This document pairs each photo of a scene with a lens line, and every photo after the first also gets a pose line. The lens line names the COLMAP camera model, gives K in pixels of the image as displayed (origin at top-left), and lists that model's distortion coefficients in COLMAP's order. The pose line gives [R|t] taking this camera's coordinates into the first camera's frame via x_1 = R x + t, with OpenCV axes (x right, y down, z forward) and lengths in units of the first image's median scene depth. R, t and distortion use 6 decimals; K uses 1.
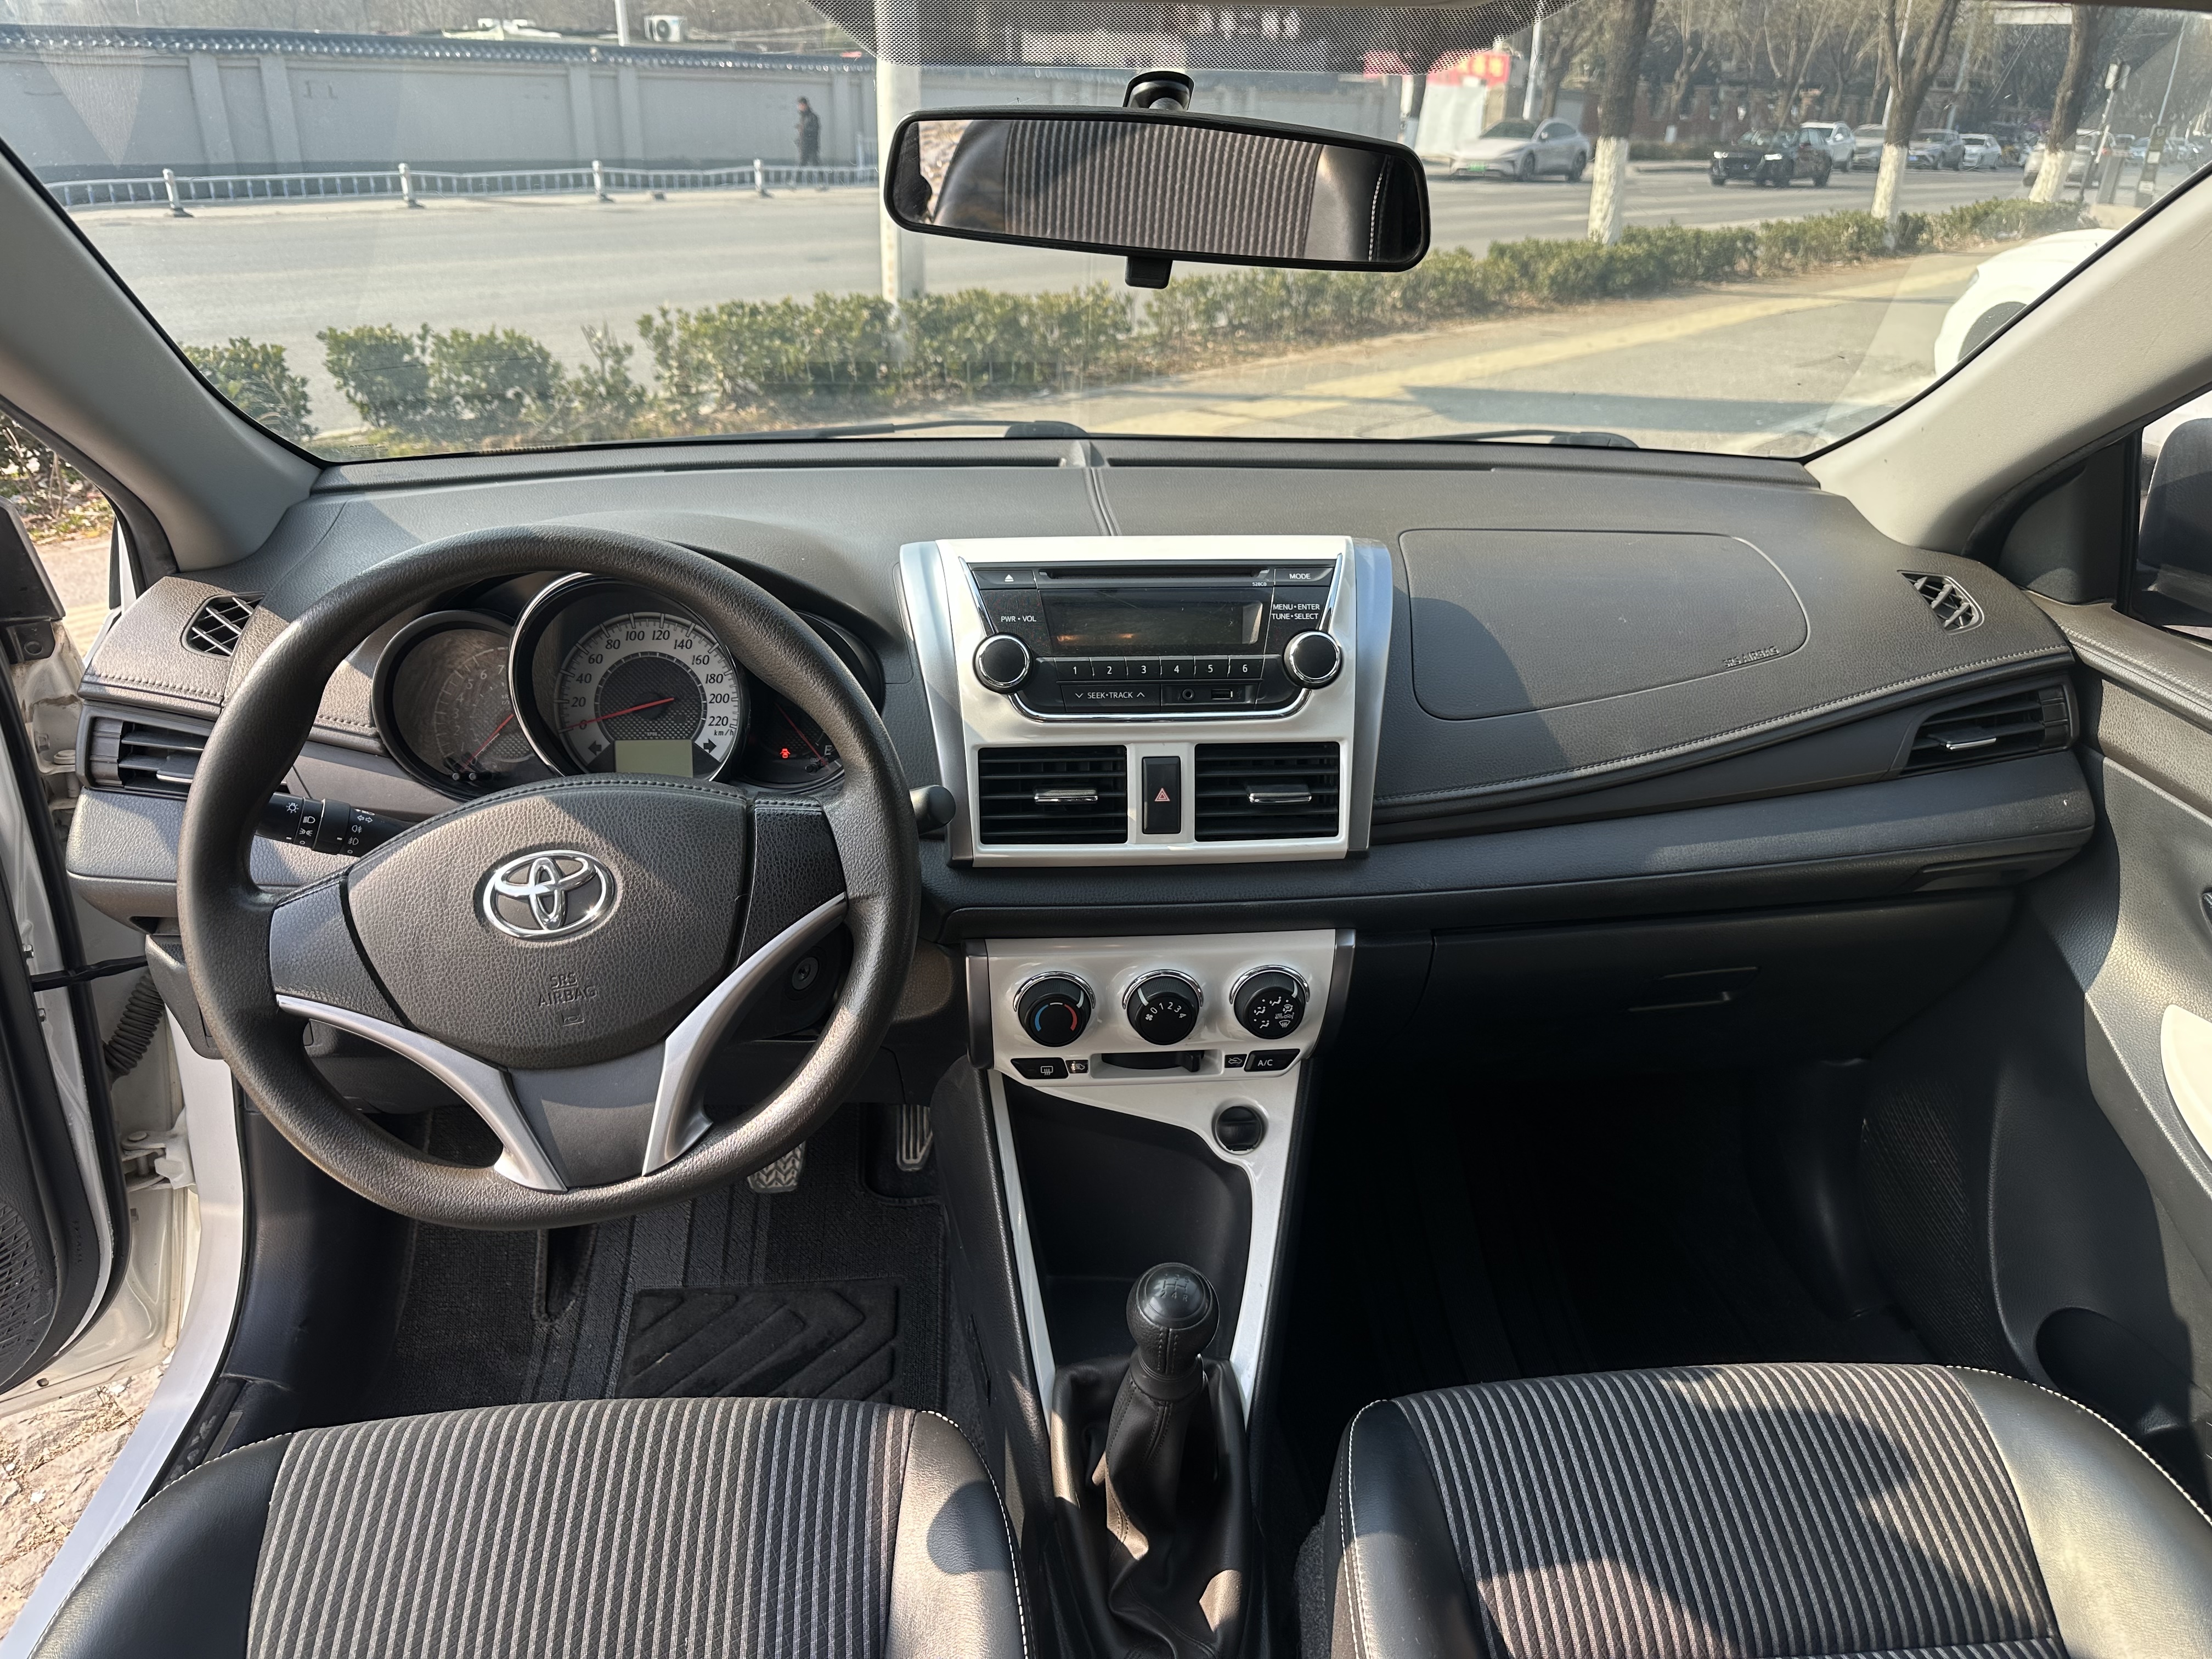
lens RADIAL K [[1542.6, 0, 1110.1], [0, 1542.6, 836.6], [0, 0, 1]] dist [0.000874, -0.003585]
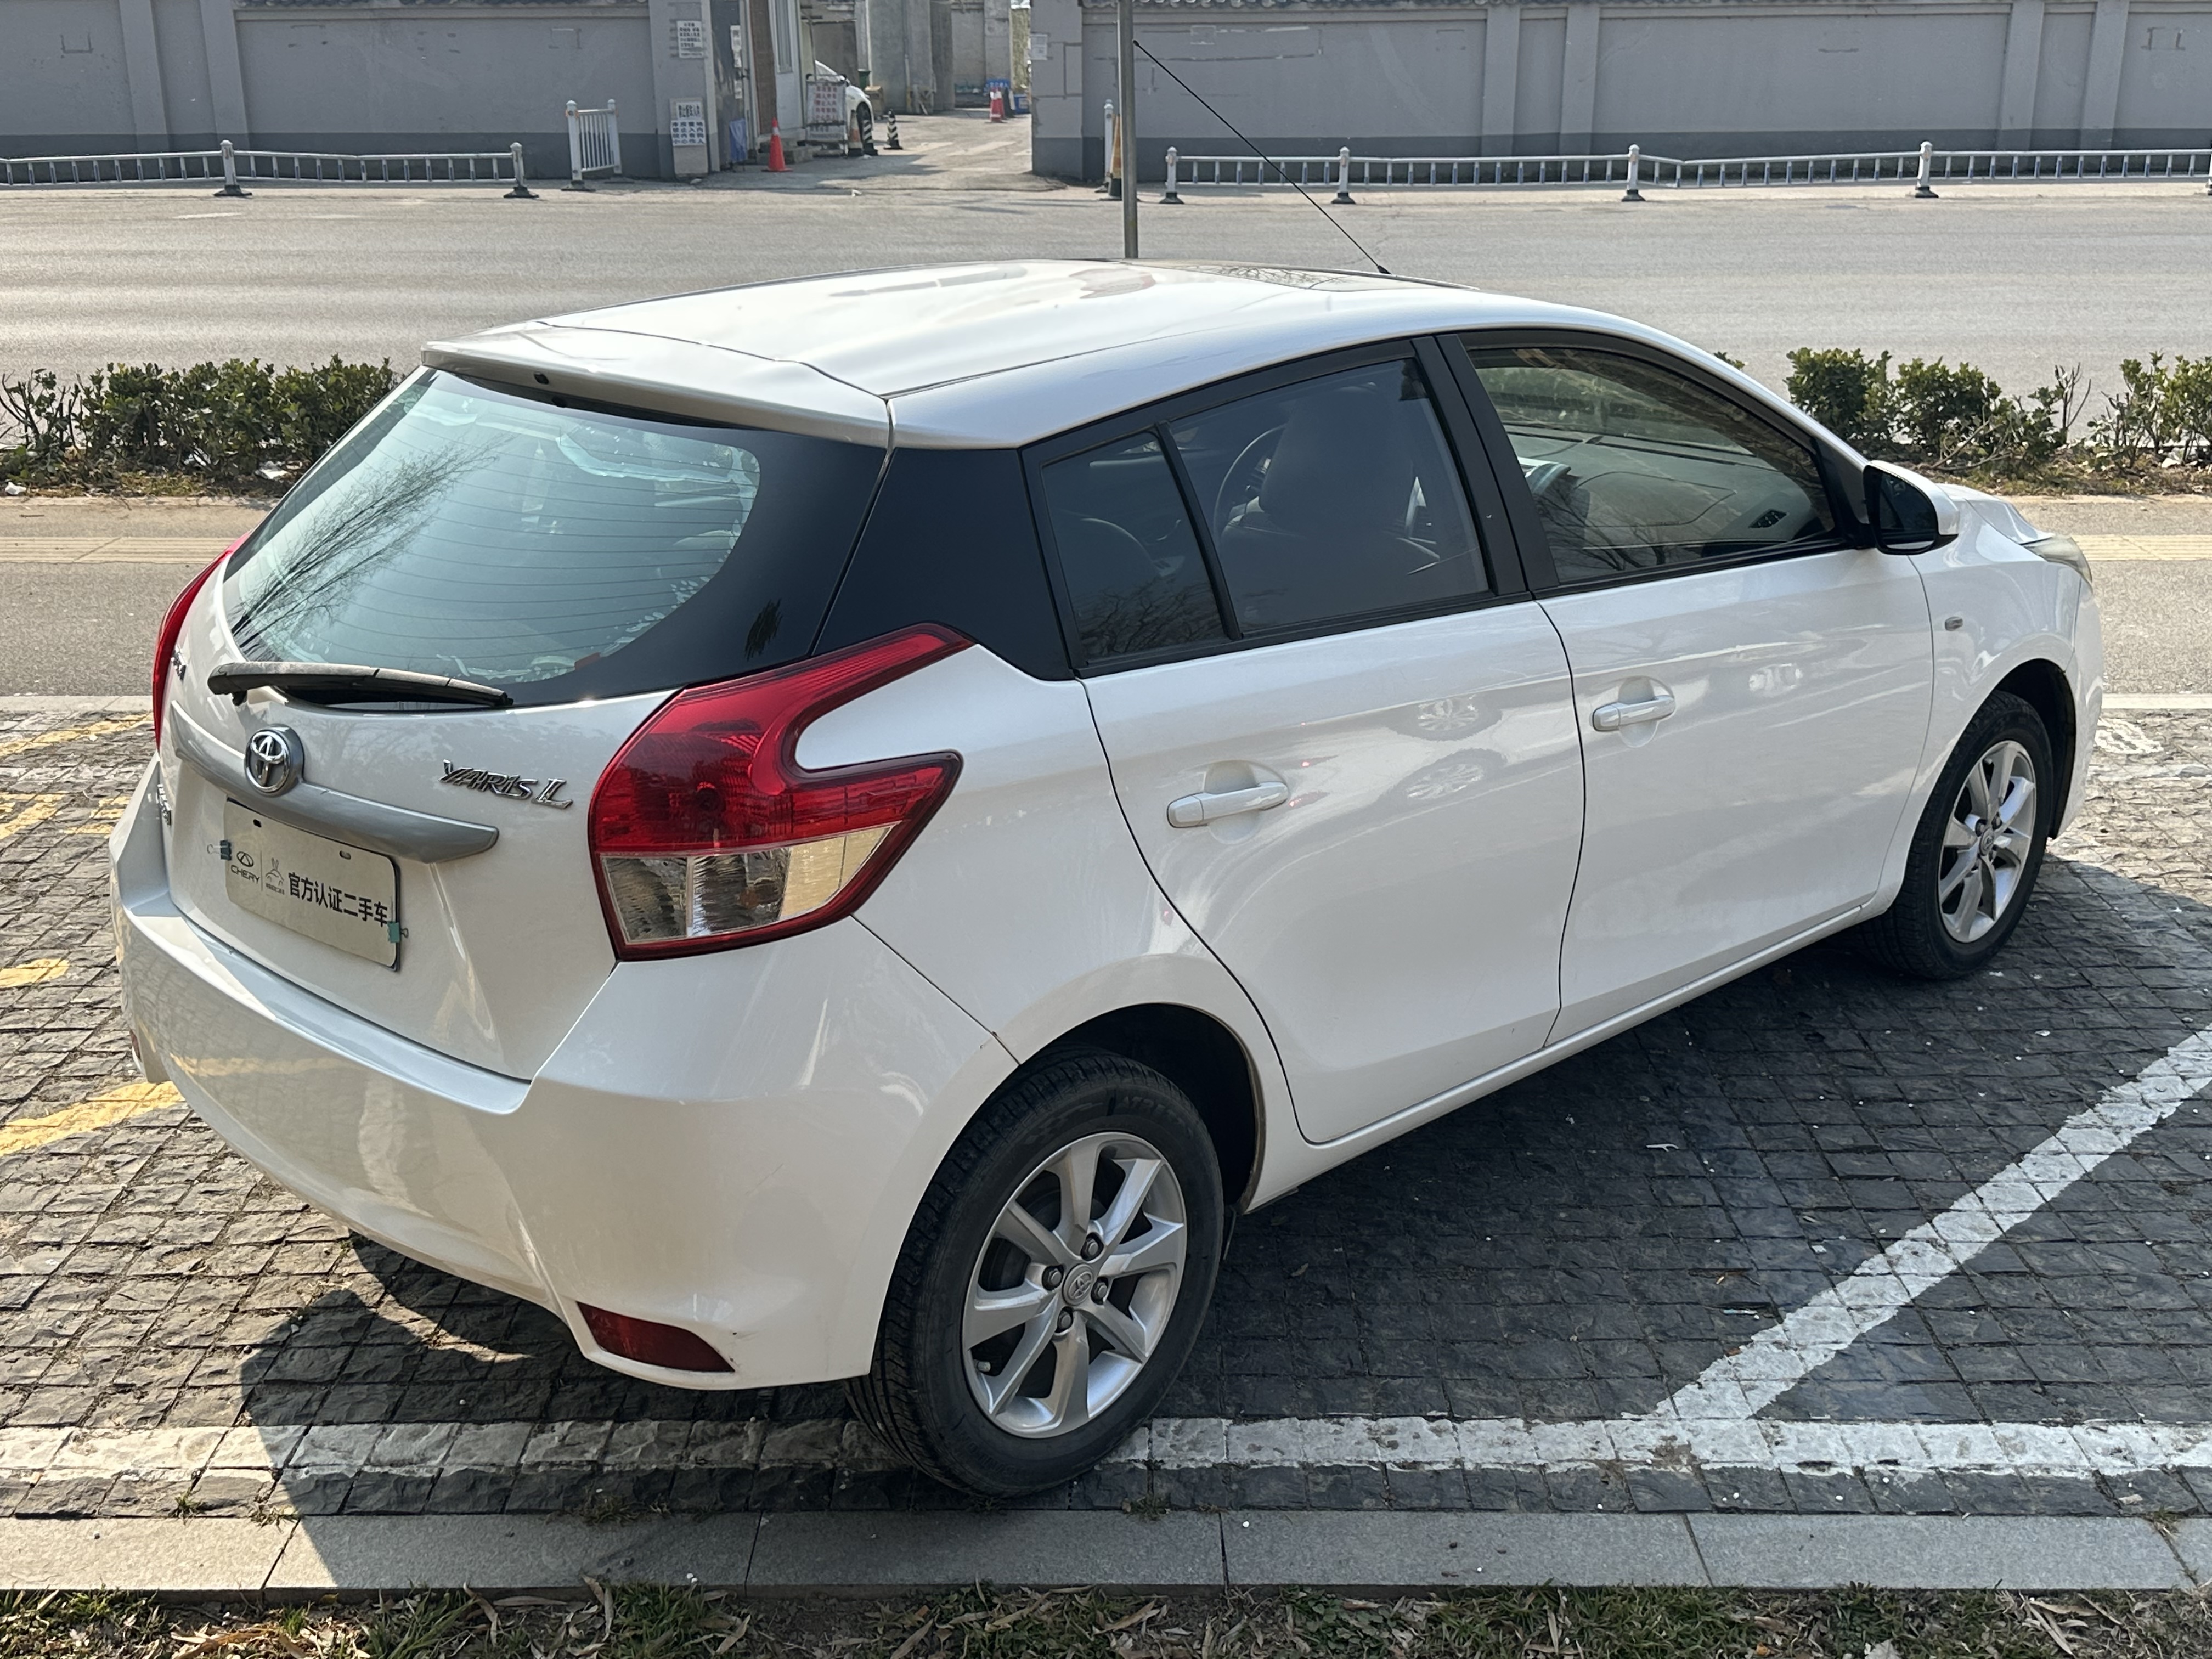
lens RADIAL K [[2429.4, 0, 1110.7], [0, 2429.4, 797.2], [0, 0, 1]] dist [0.213447, -0.553545]
pose [[0.637256, 0.214457, -0.740211, 0.167177], [-0.309913, 0.950726, 0.008641, 0.032862], [0.705591, 0.223895, 0.672319, -0.136227]]
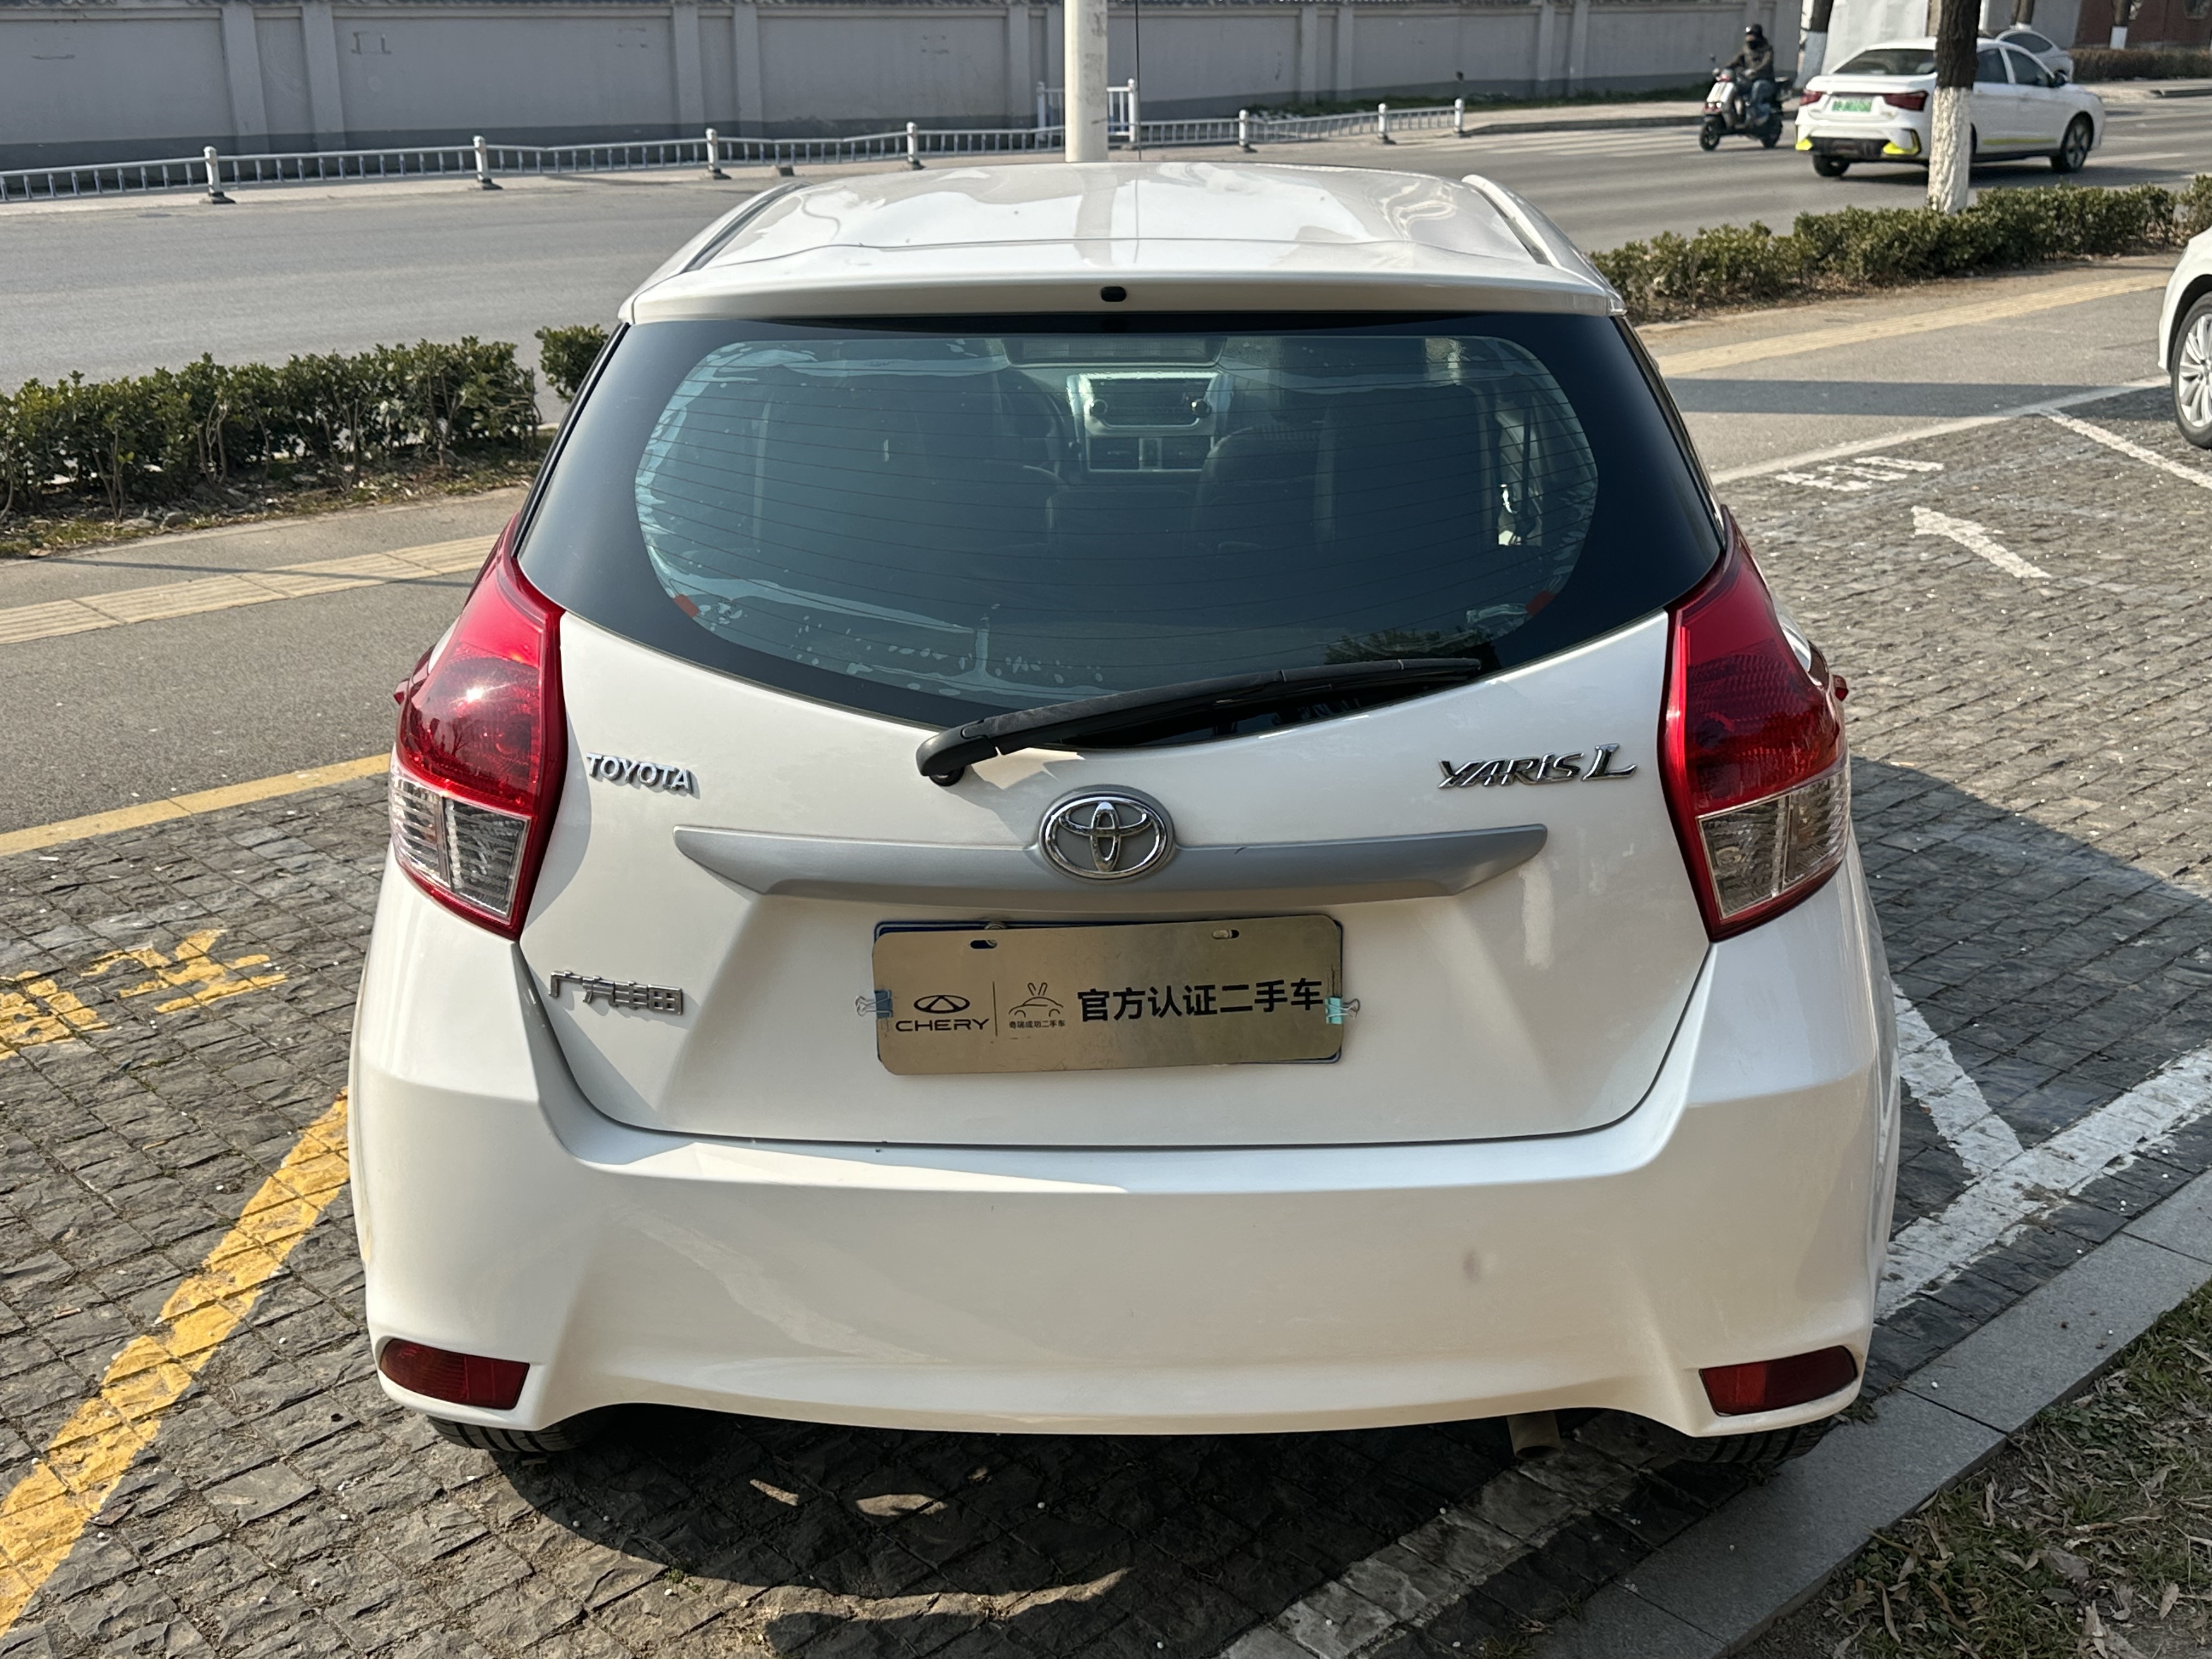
lens RADIAL K [[2408.5, 0, 1113.4], [0, 2408.5, 822.6], [0, 0, 1]] dist [0.228920, -0.510648]
pose [[0.992826, 0.012245, -0.118939, 0.026390], [-0.026504, 0.992535, -0.119048, 0.061821], [0.116593, 0.121347, 0.985739, -0.178859]]
